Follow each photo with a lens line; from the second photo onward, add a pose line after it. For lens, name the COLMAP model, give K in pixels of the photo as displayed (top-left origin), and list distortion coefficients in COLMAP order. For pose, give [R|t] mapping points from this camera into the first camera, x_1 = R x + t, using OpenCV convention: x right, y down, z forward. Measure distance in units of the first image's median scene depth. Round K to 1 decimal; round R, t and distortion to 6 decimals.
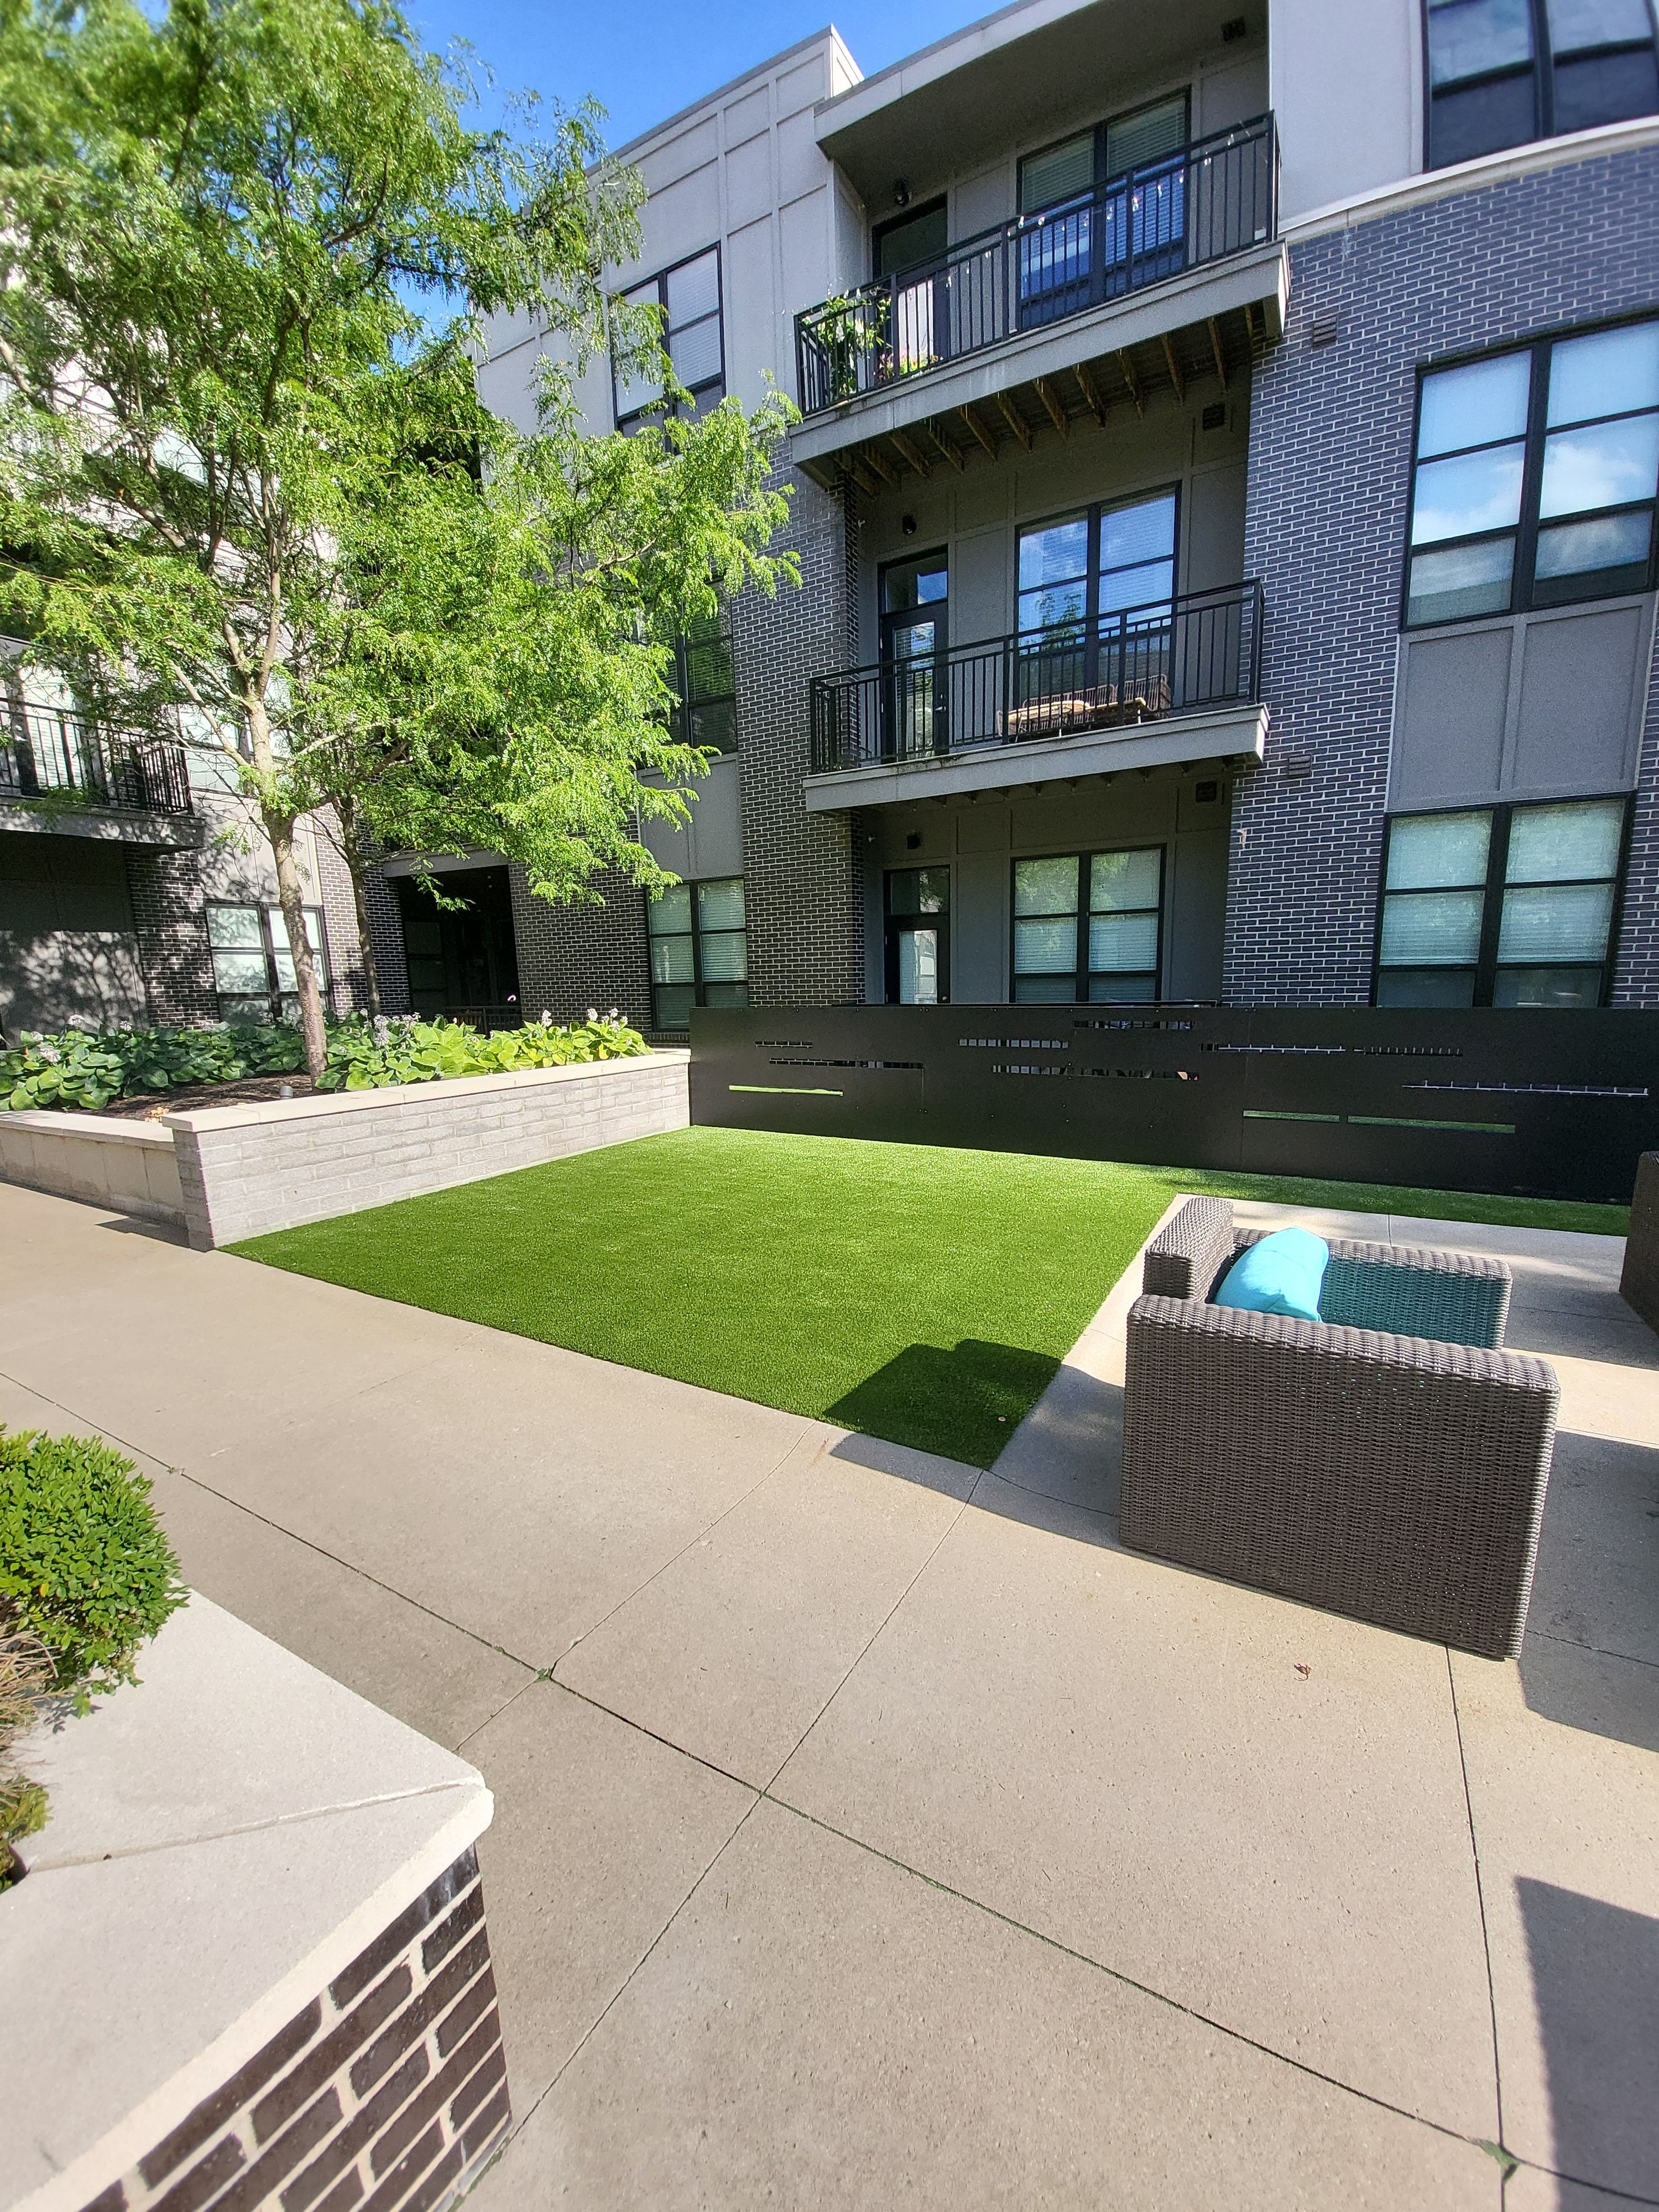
lens RADIAL K [[893.2, 0, 827.8], [0, 893.2, 1135.0], [0, 0, 1]] dist [0.001911, -0.010670]
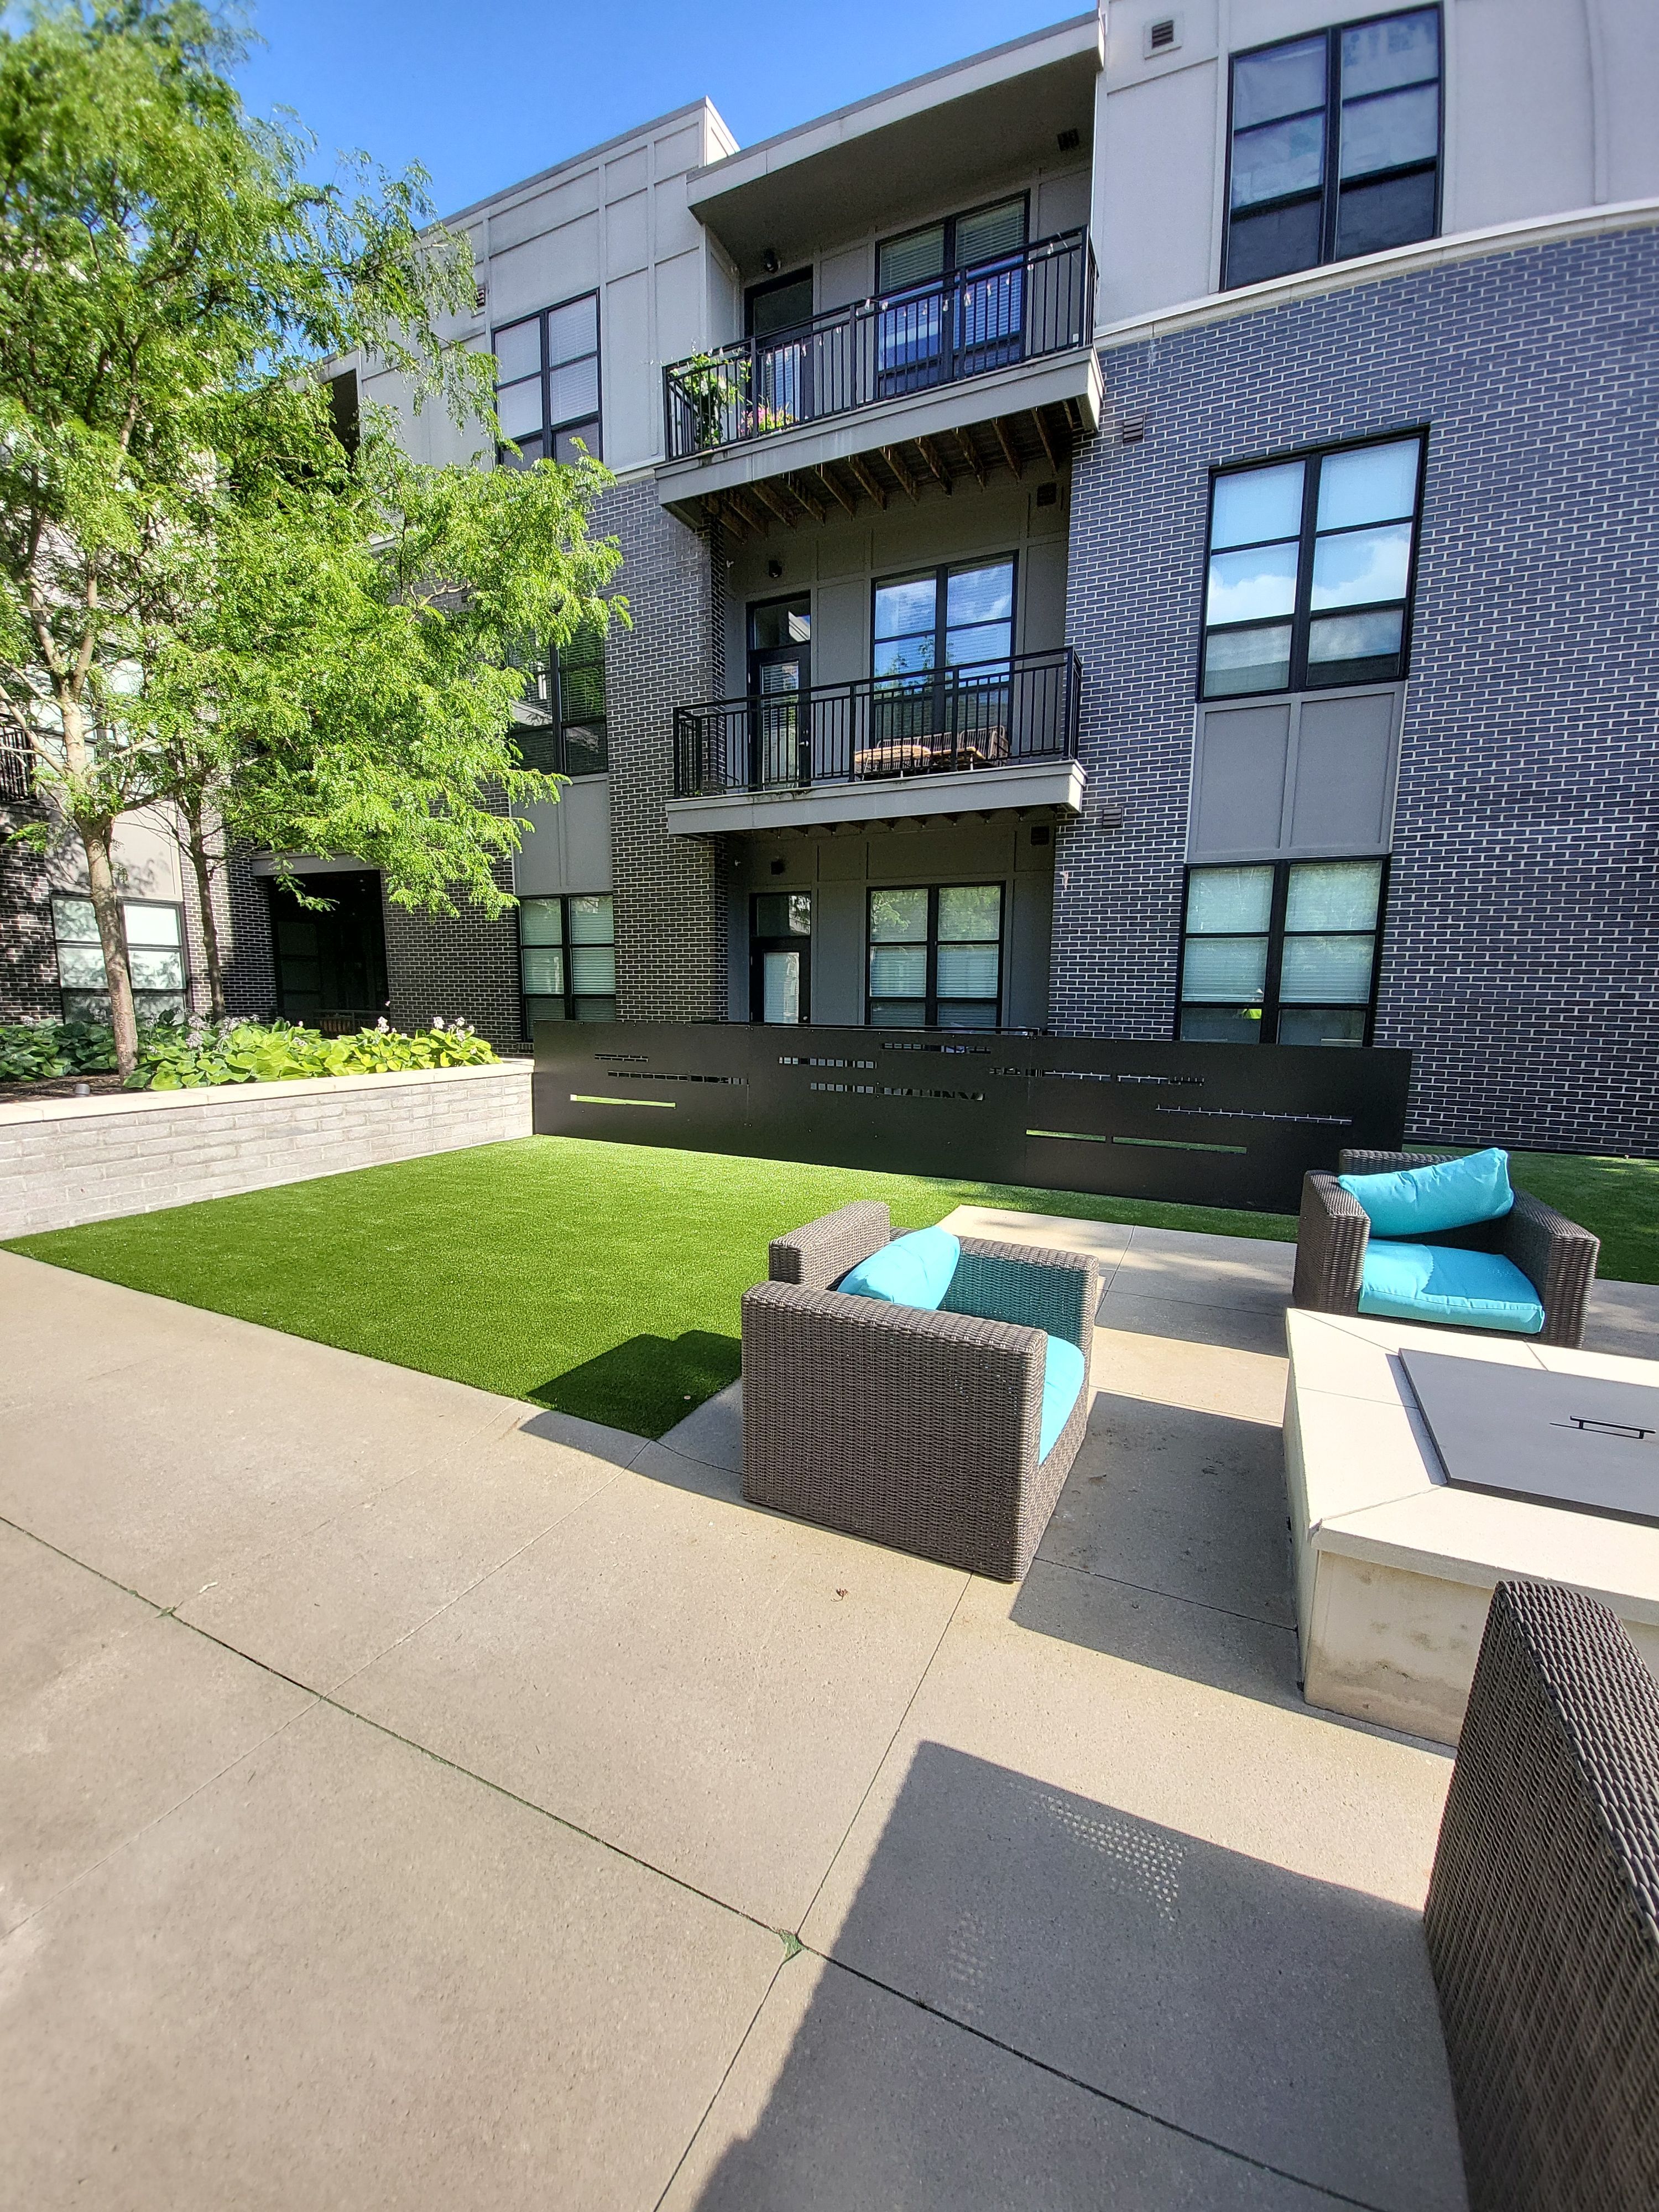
lens RADIAL K [[895.8, 0, 838.6], [0, 895.8, 1125.4], [0, 0, 1]] dist [0.002206, -0.009588]
pose [[0.995399, 0.022131, 0.093228, 0.102216], [-0.019398, 0.999358, -0.030124, 0.003423], [-0.093834, 0.028177, 0.995189, -0.052094]]
